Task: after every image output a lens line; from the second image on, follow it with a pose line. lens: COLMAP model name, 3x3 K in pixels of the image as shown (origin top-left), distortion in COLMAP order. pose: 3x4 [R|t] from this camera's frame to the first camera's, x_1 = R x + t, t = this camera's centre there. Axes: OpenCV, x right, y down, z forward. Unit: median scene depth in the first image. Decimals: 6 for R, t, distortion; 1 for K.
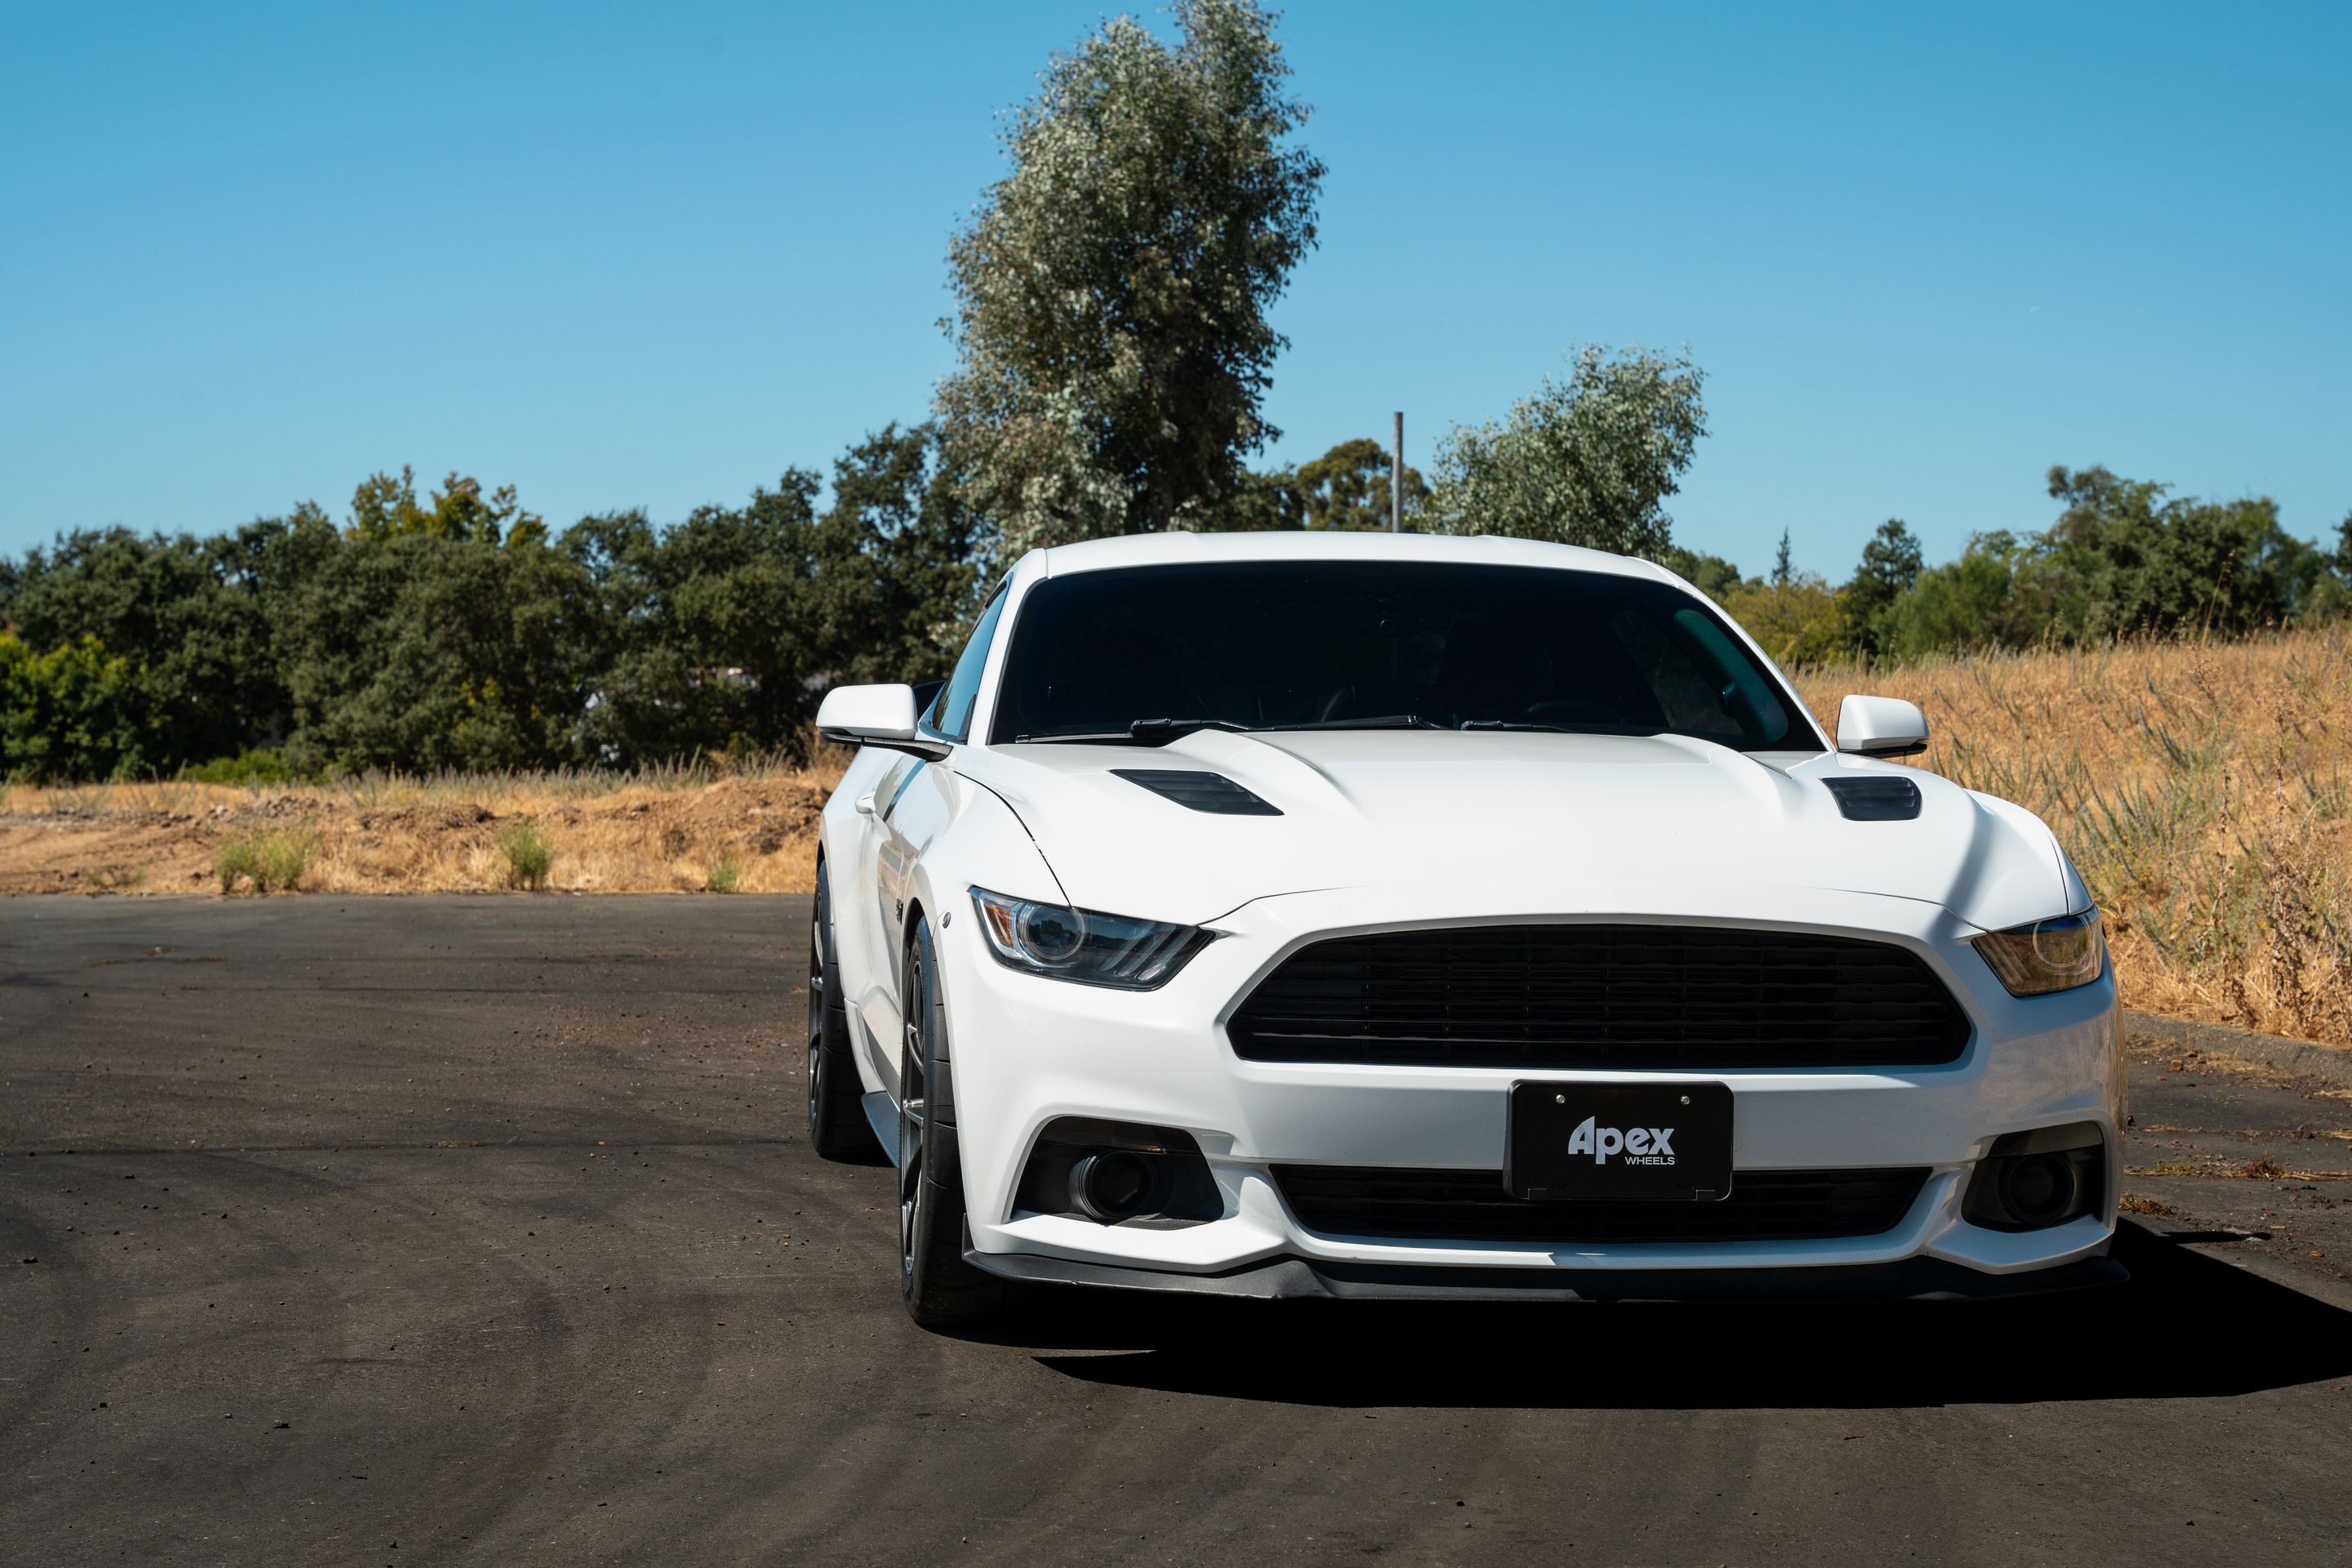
lens RADIAL K [[4621.6, 0, 1164.7], [0, 4621.6, 789.9], [0, 0, 1]] dist [0.334198, 0.000000]
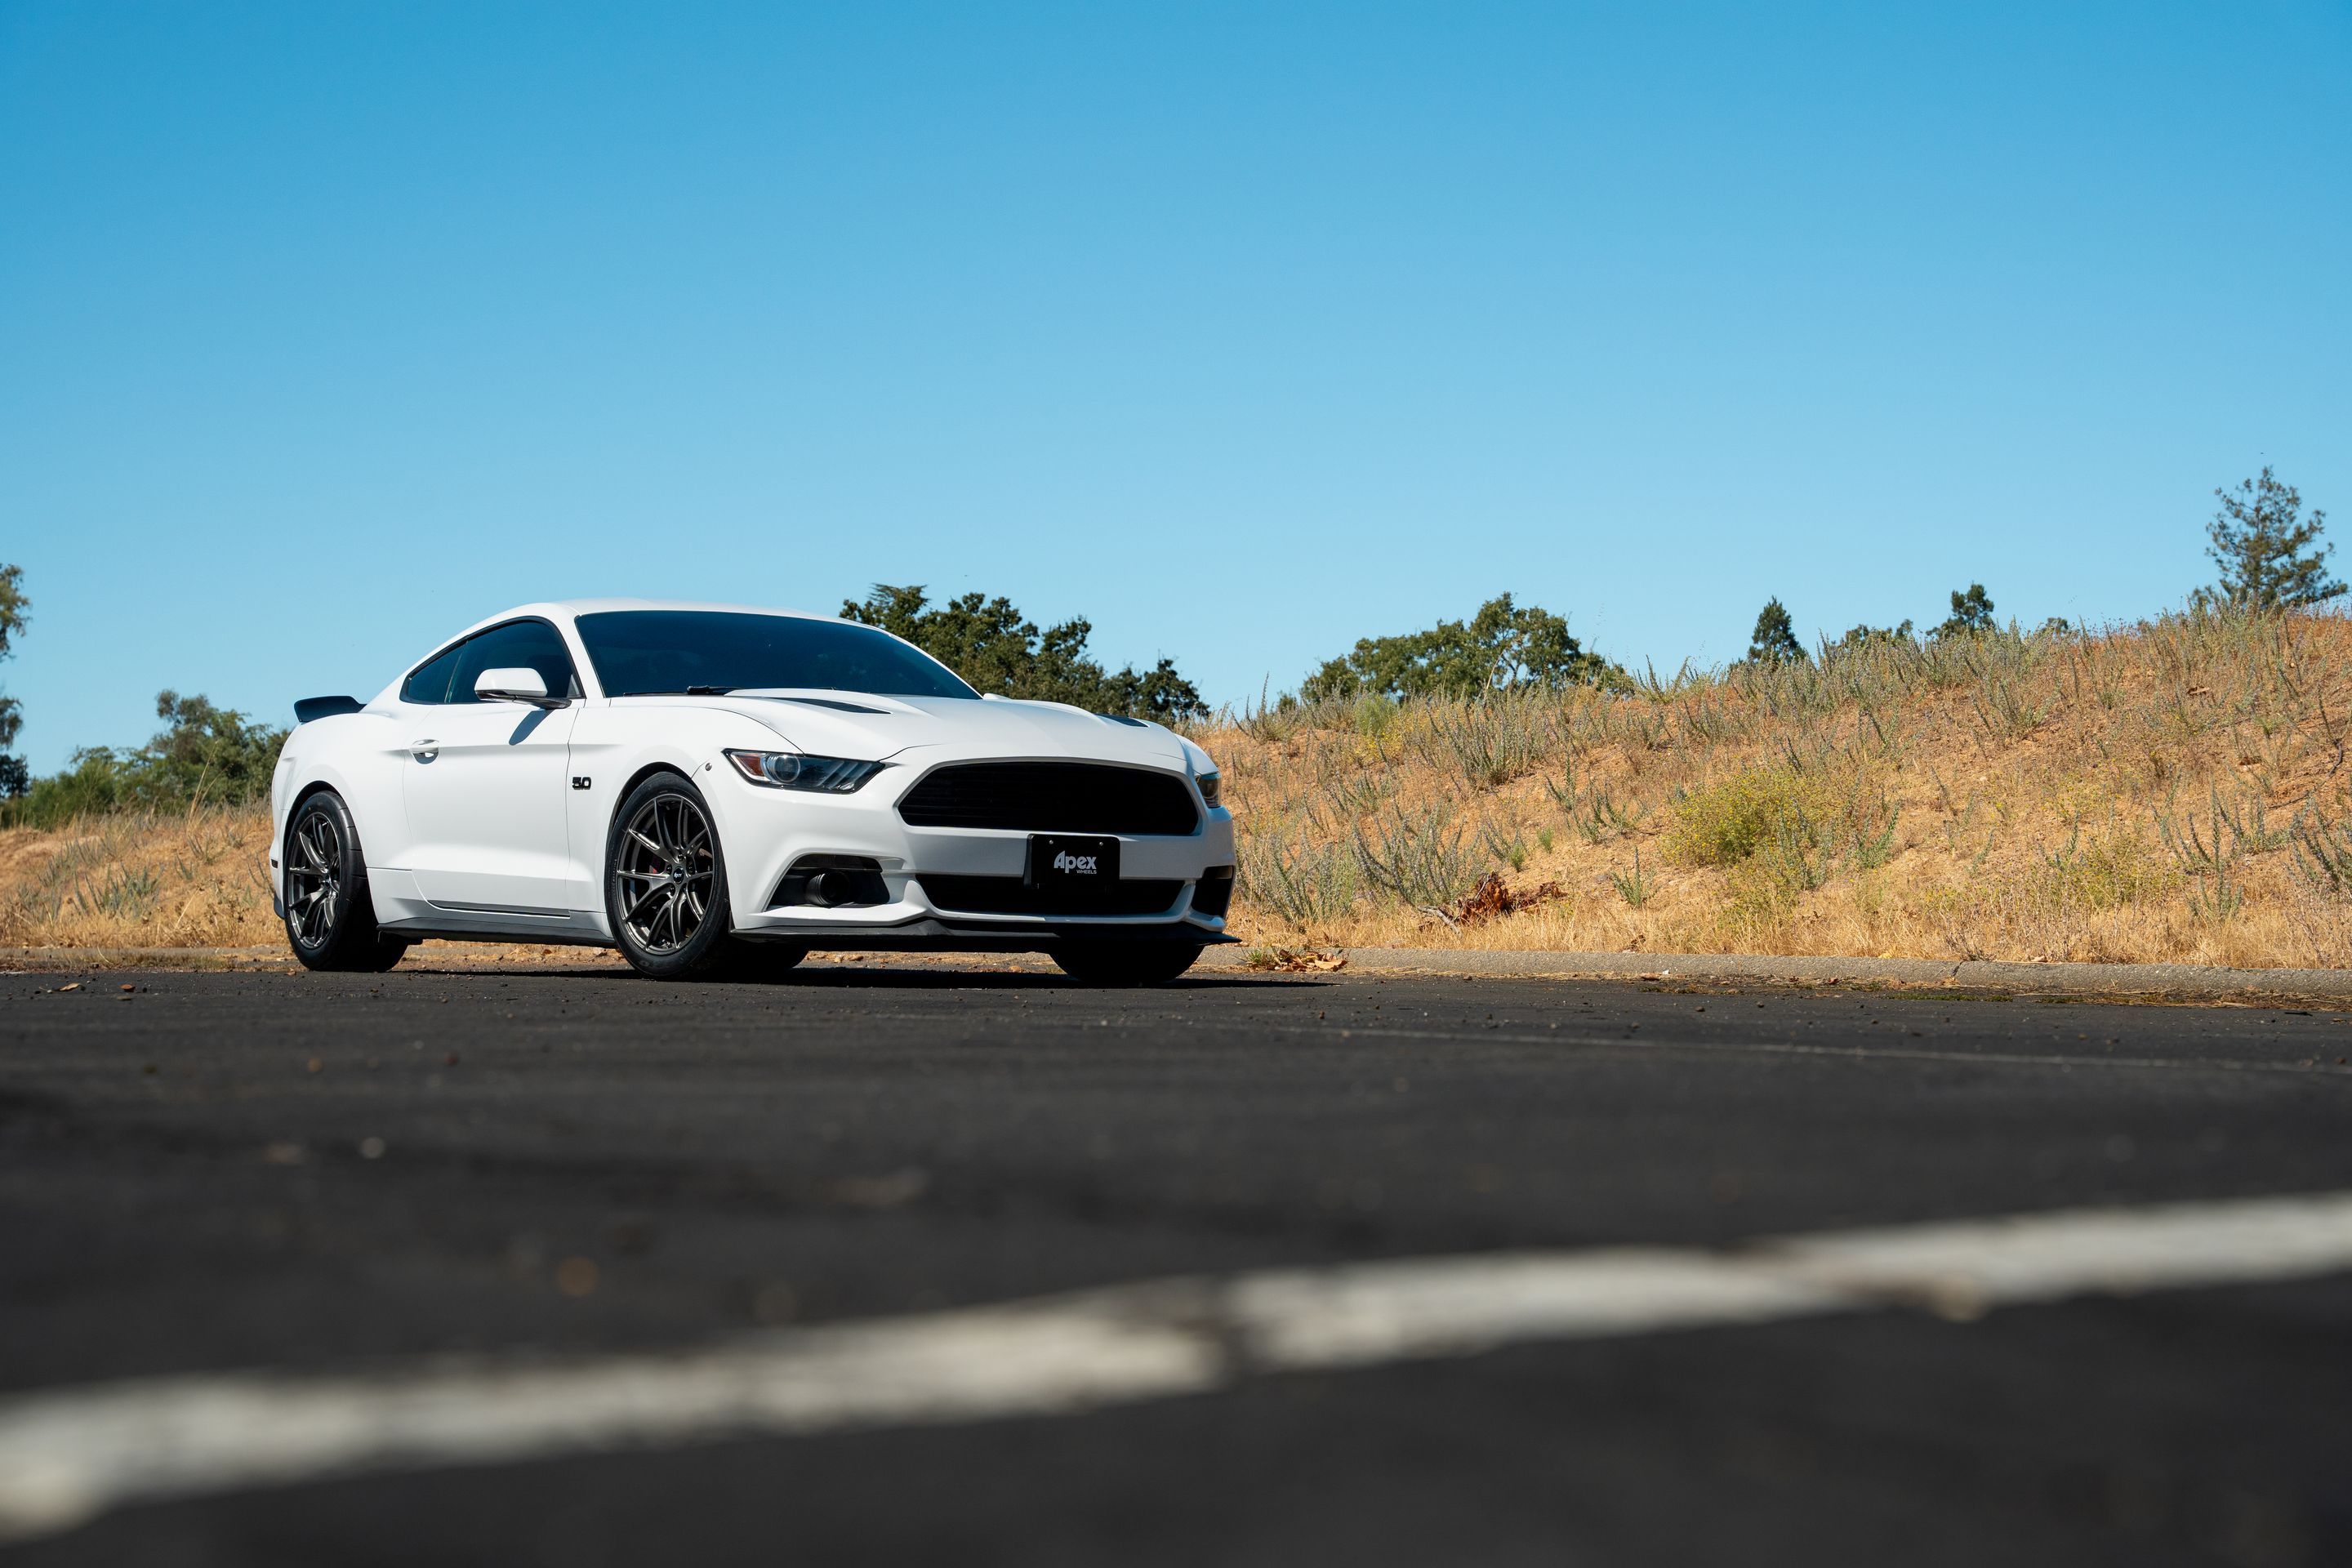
lens RADIAL K [[3986.5, 0, 1211.9], [0, 3986.5, 753.7], [0, 0, 1]] dist [0.247632, 0.000000]
pose [[0.893018, 0.022908, 0.449438, -0.643855], [0.003519, 0.998317, -0.057877, 0.126196], [-0.450007, 0.053267, 0.891435, -0.642187]]
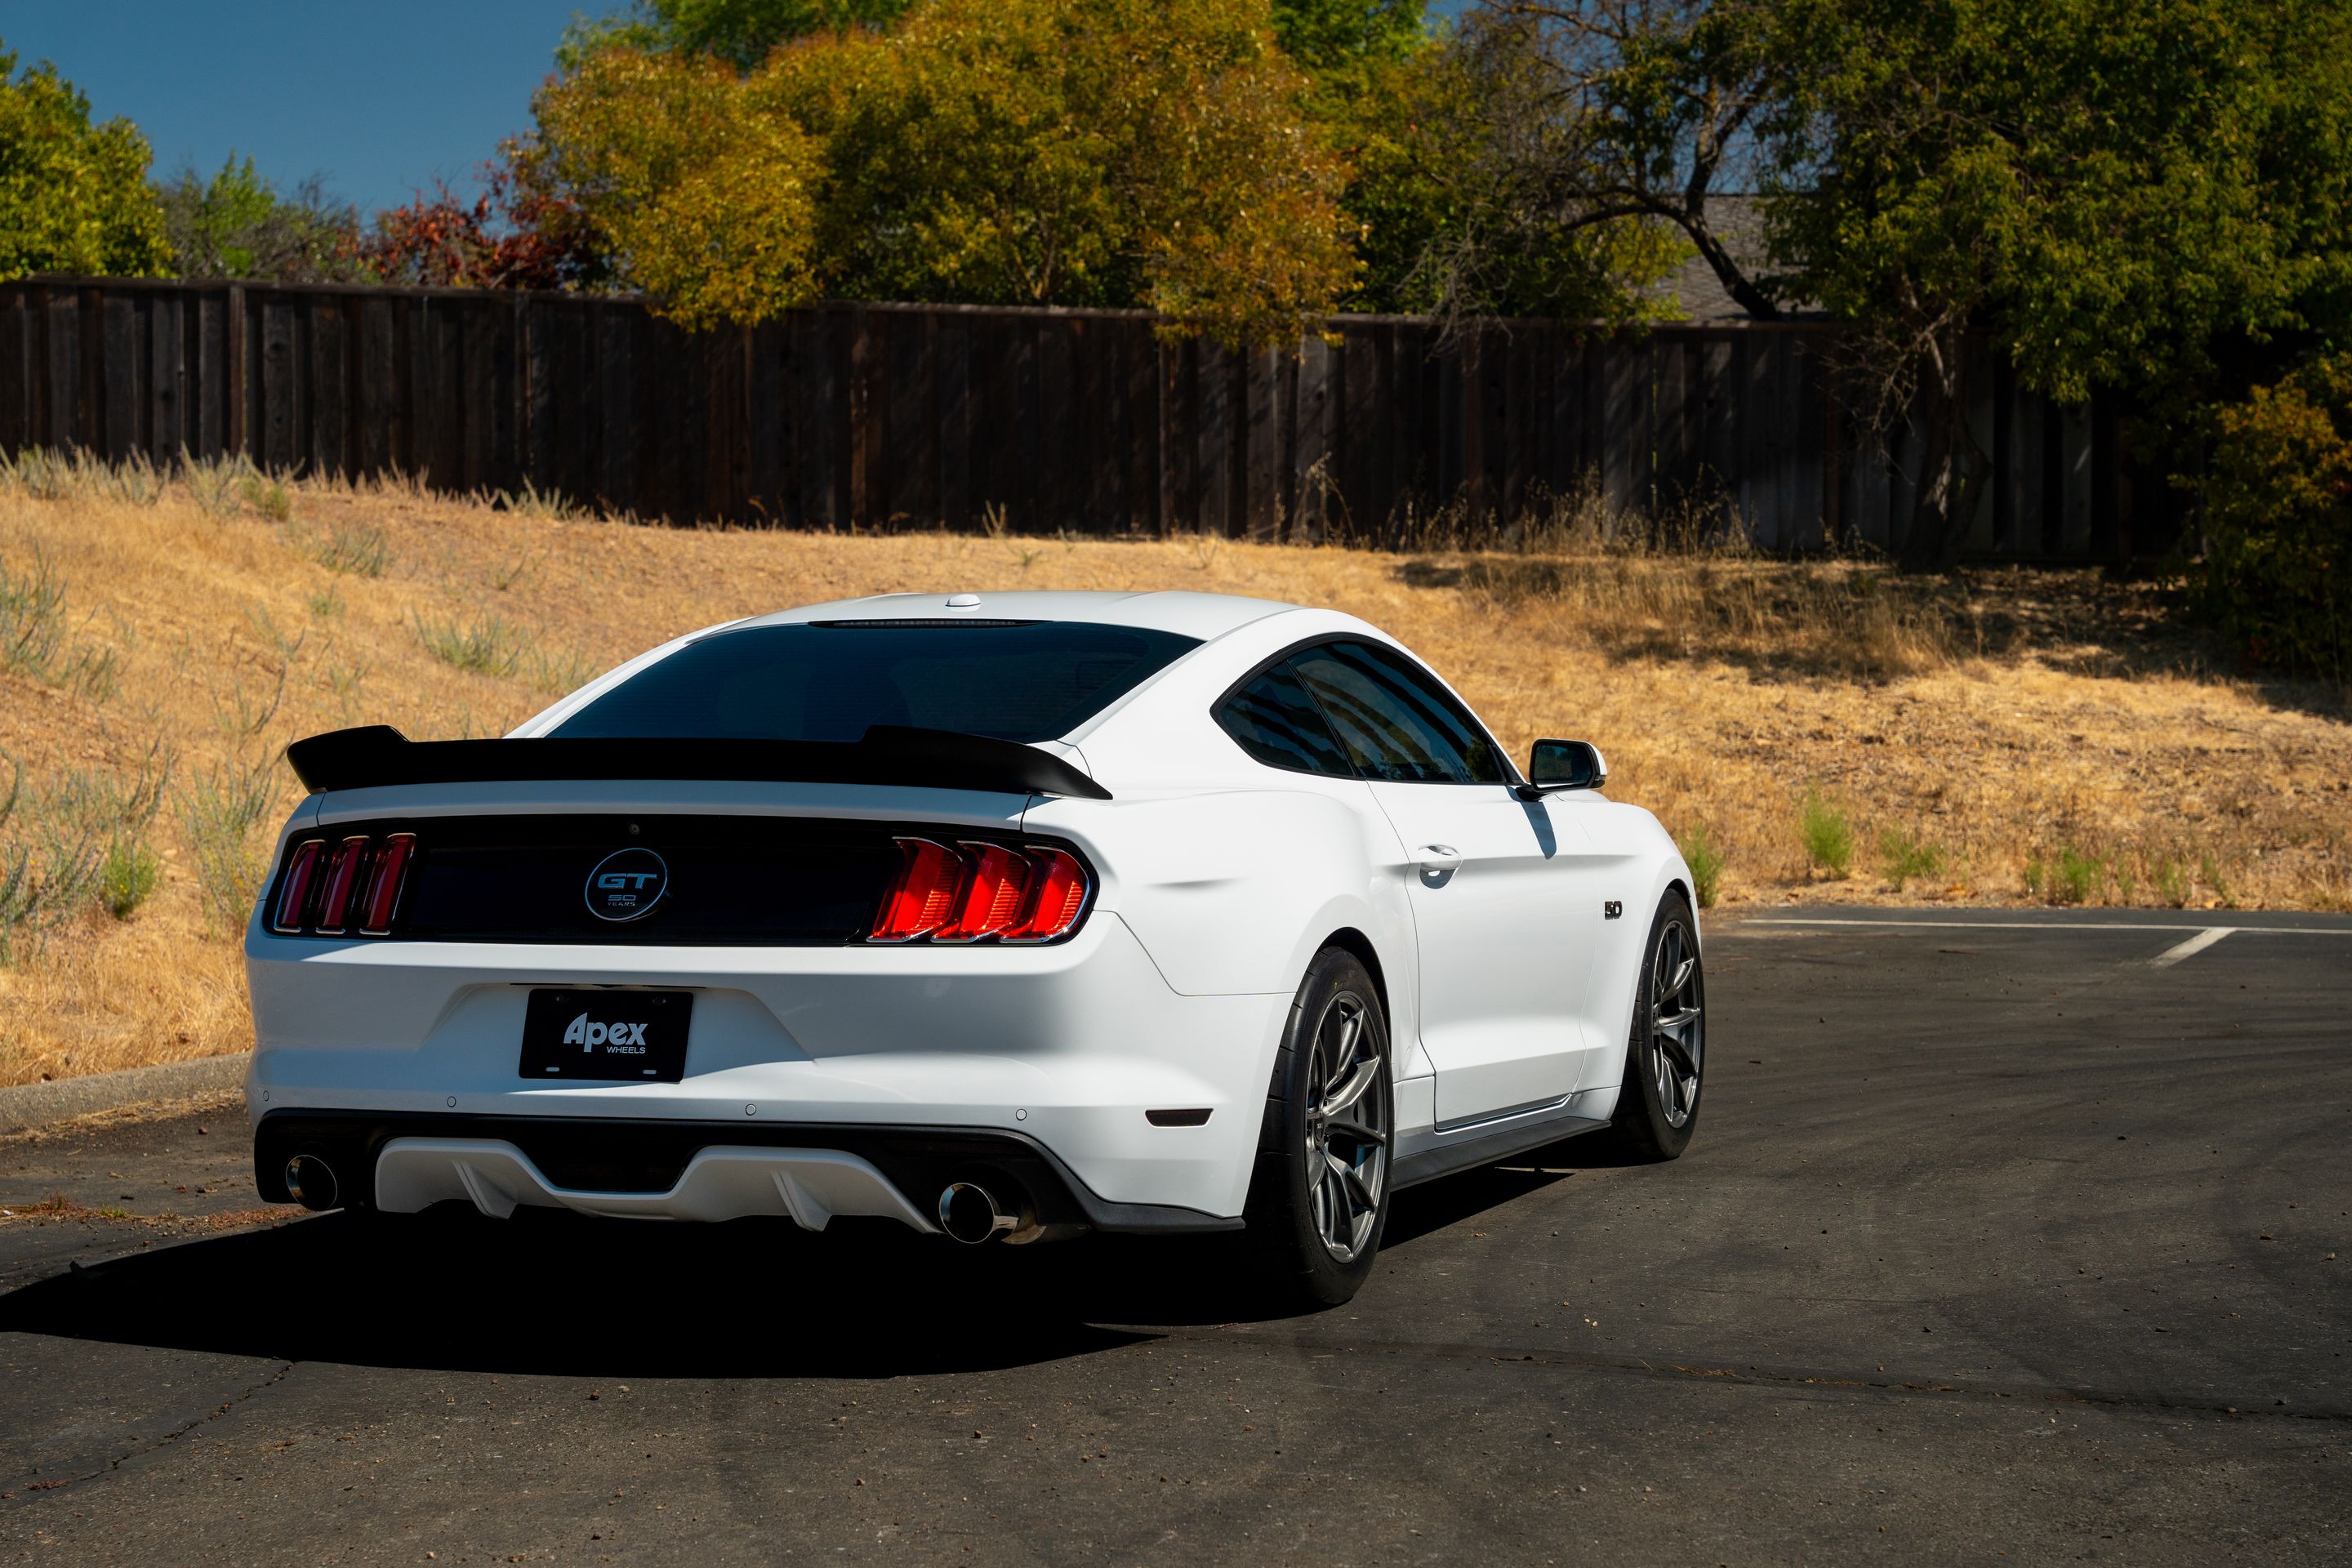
lens RADIAL K [[4498.4, 0, 1183.8], [0, 4498.4, 756.4], [0, 0, 1]] dist [0.326965, 0.000000]
pose [[-0.895301, -0.005985, 0.445421, -0.605080], [0.007898, 0.999539, 0.029304, -0.065013], [-0.445391, 0.029753, -0.894842, 2.553965]]
